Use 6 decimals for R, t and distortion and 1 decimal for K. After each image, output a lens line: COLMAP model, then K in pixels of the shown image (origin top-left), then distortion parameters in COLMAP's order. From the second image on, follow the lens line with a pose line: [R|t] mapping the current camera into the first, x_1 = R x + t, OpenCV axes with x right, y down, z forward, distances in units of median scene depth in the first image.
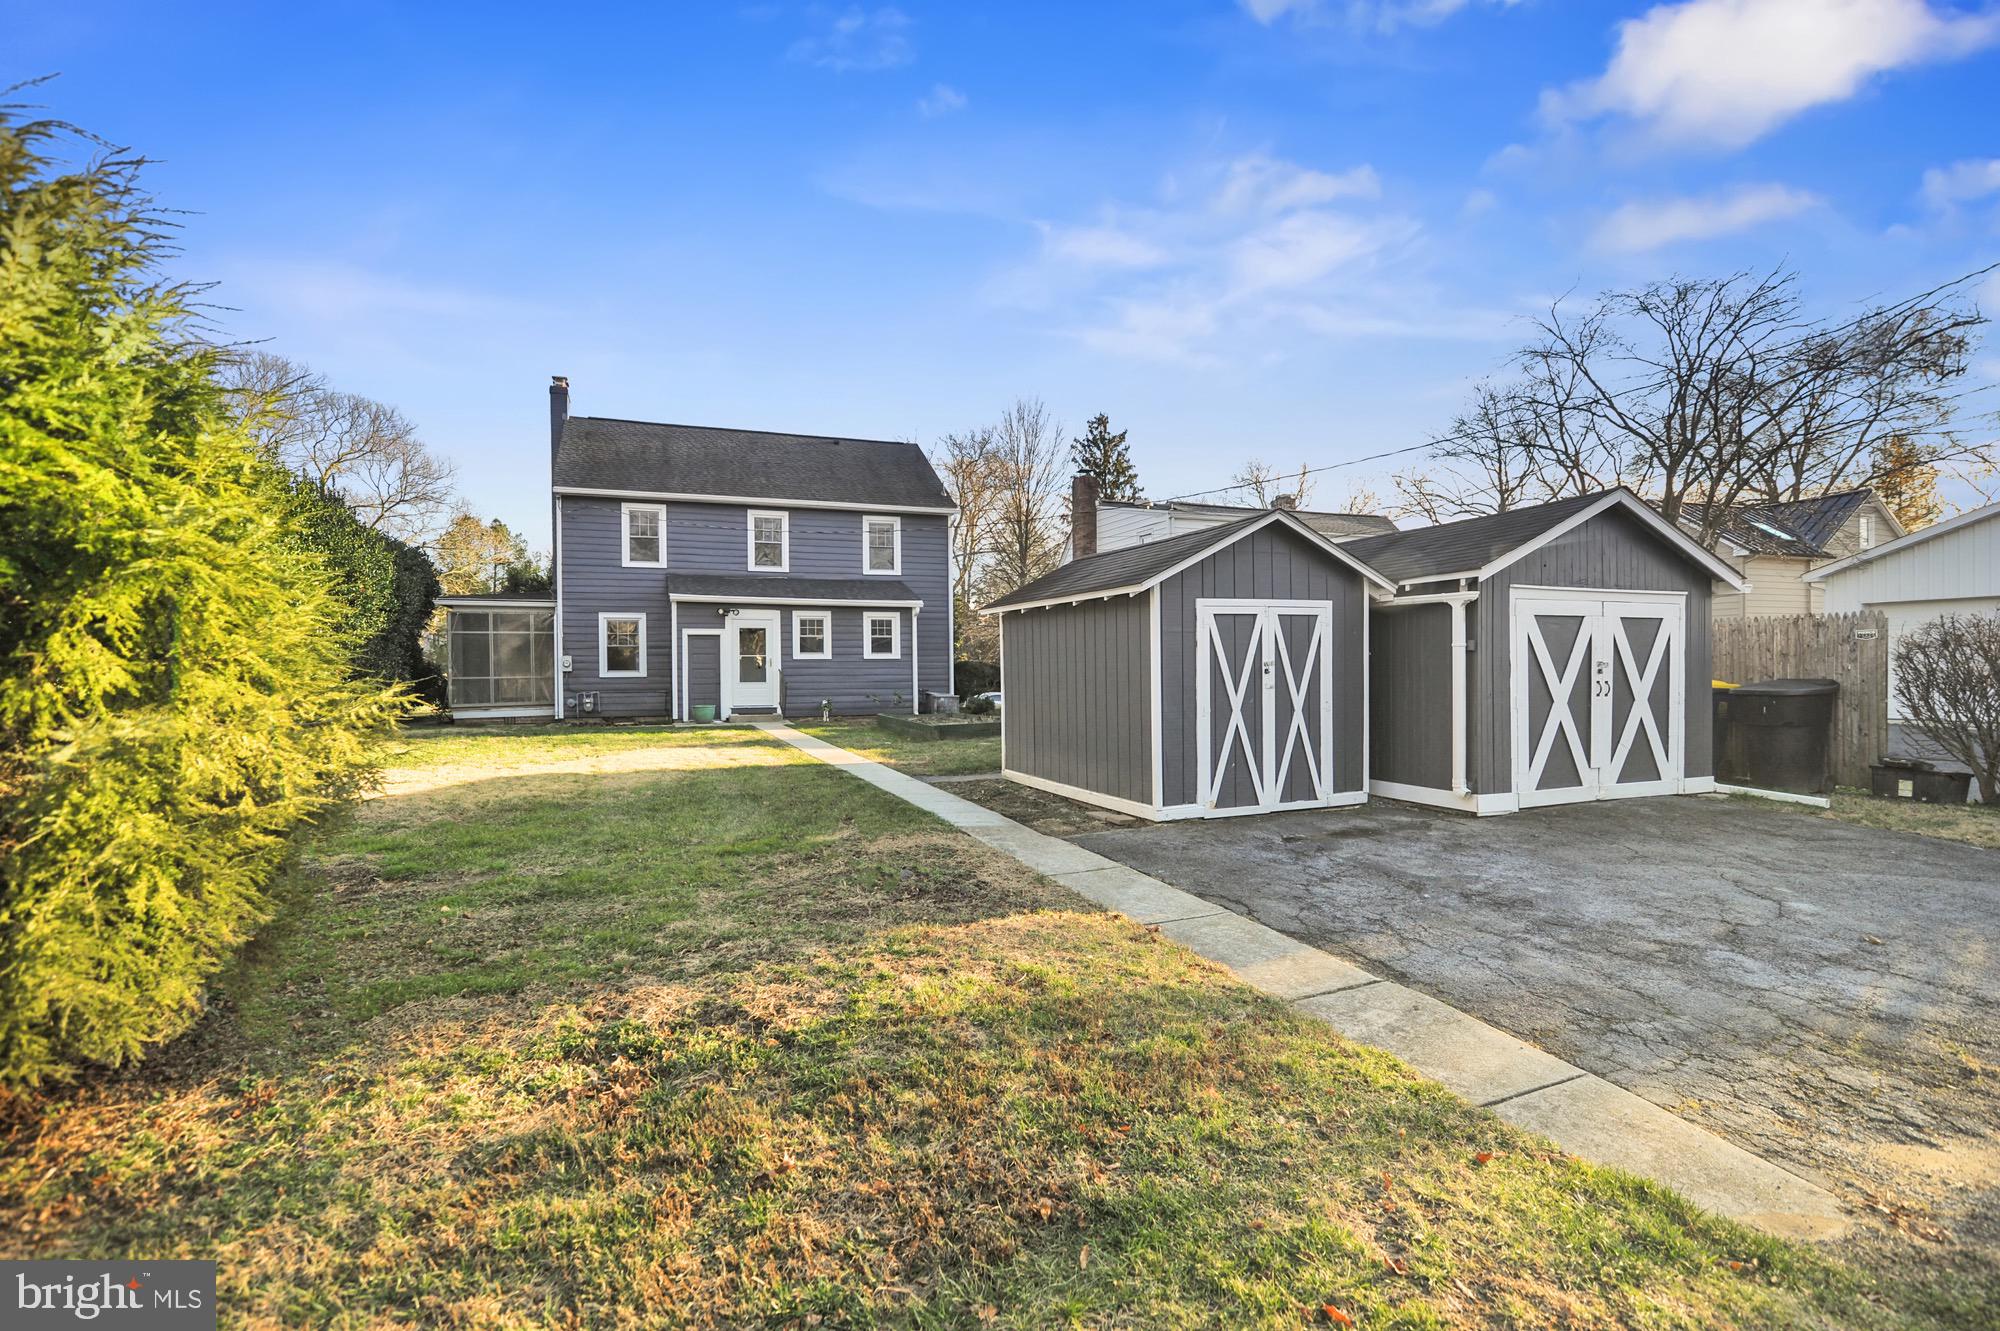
lens RADIAL K [[924.9, 0, 1000.4], [0, 924.9, 693.3], [0, 0, 1]] dist [0.005606, 0.001254]
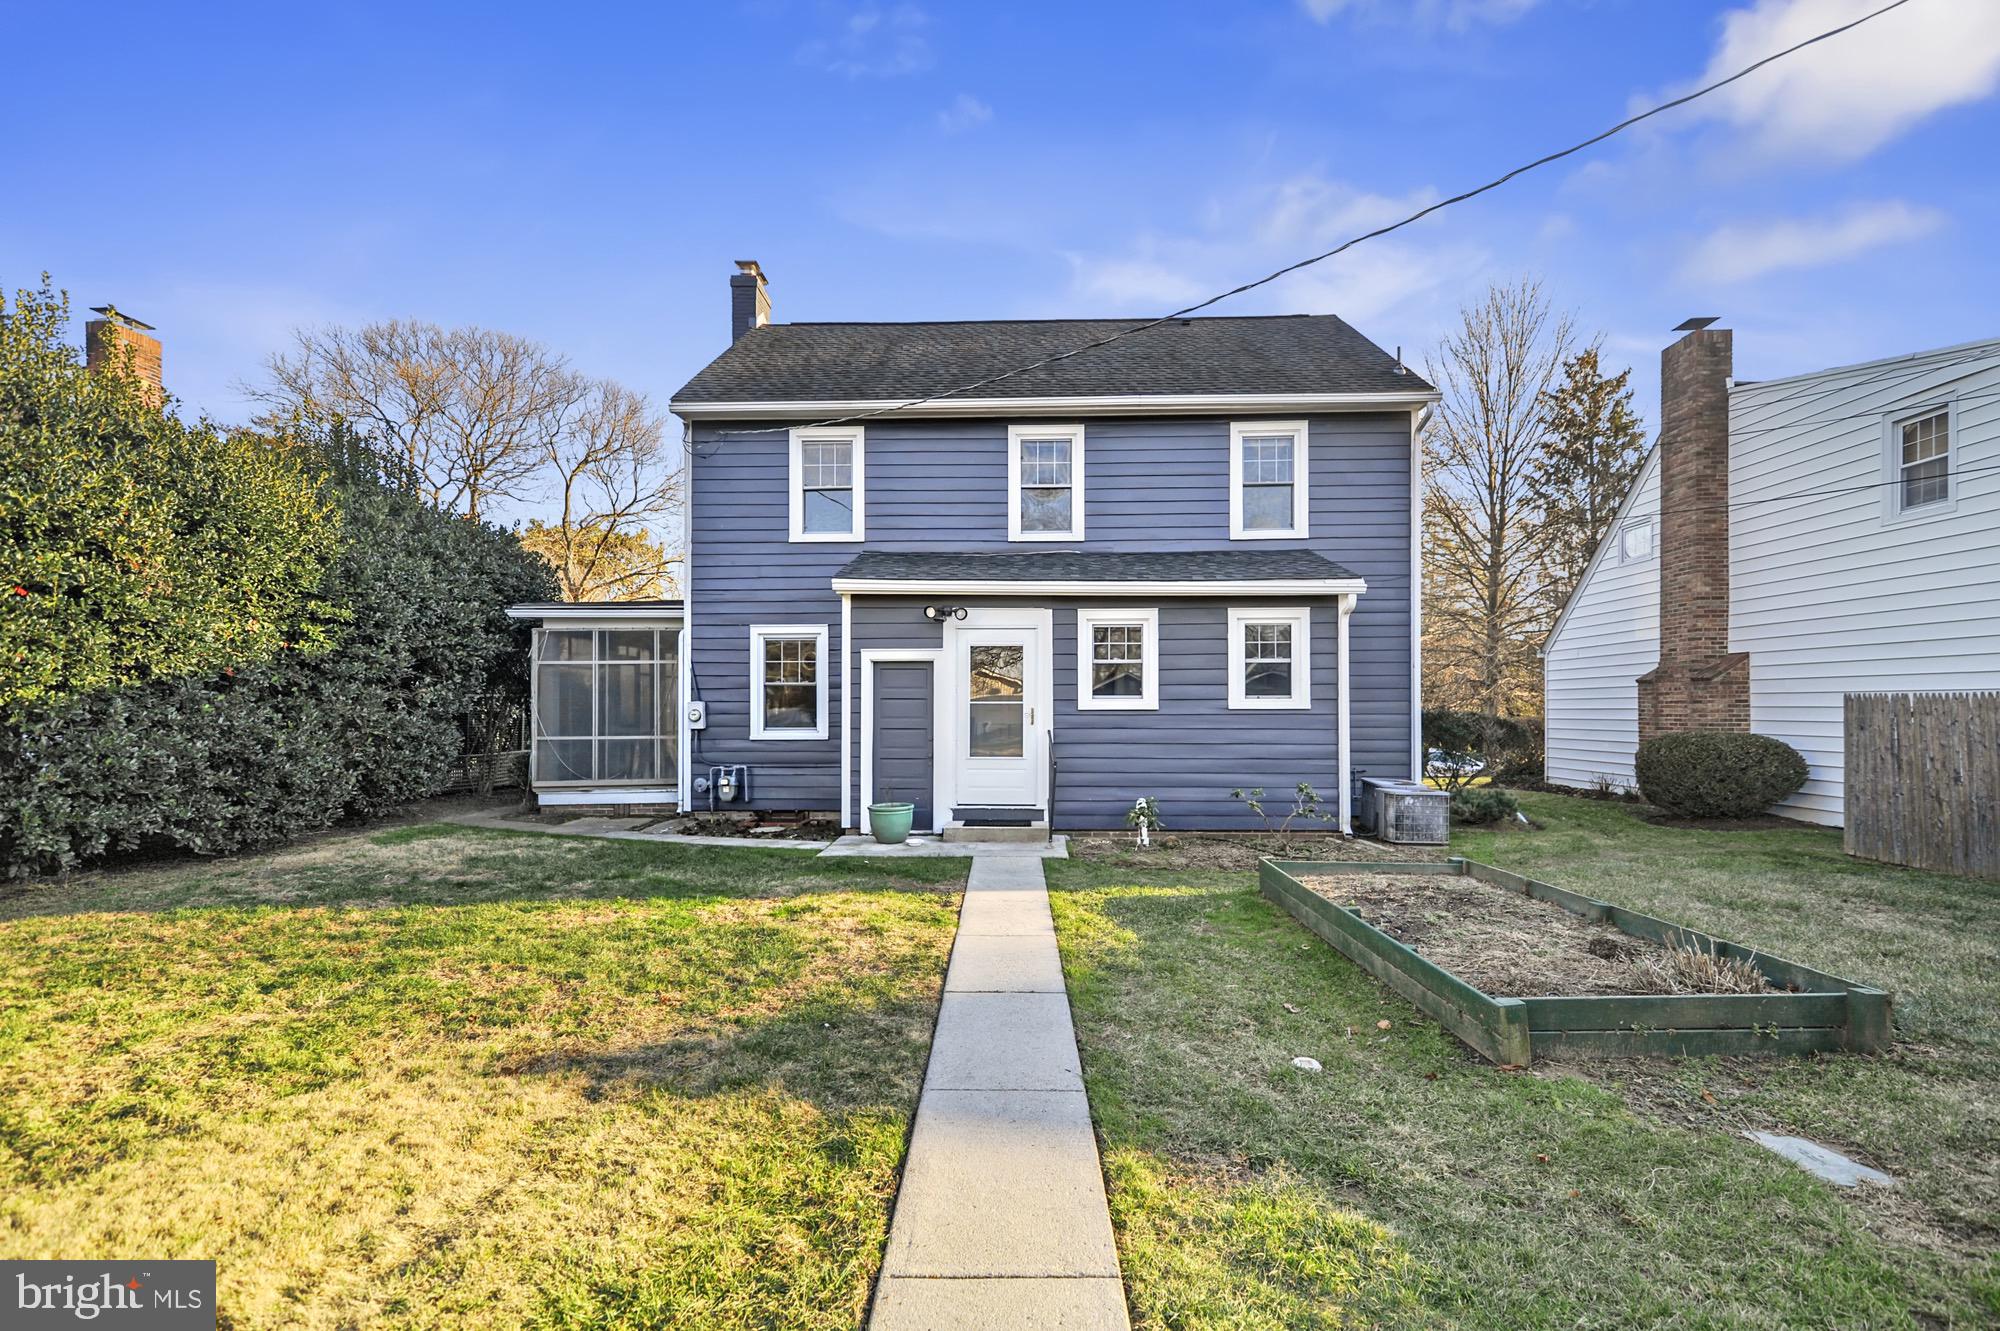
lens RADIAL K [[924.9, 0, 1000.4], [0, 924.9, 693.3], [0, 0, 1]] dist [0.005606, 0.001254]
pose [[0.920049, 0.000317, -0.391803, -0.072101], [-0.015238, 0.999272, -0.034974, -0.027613], [0.391507, 0.038148, 0.919384, 0.535907]]
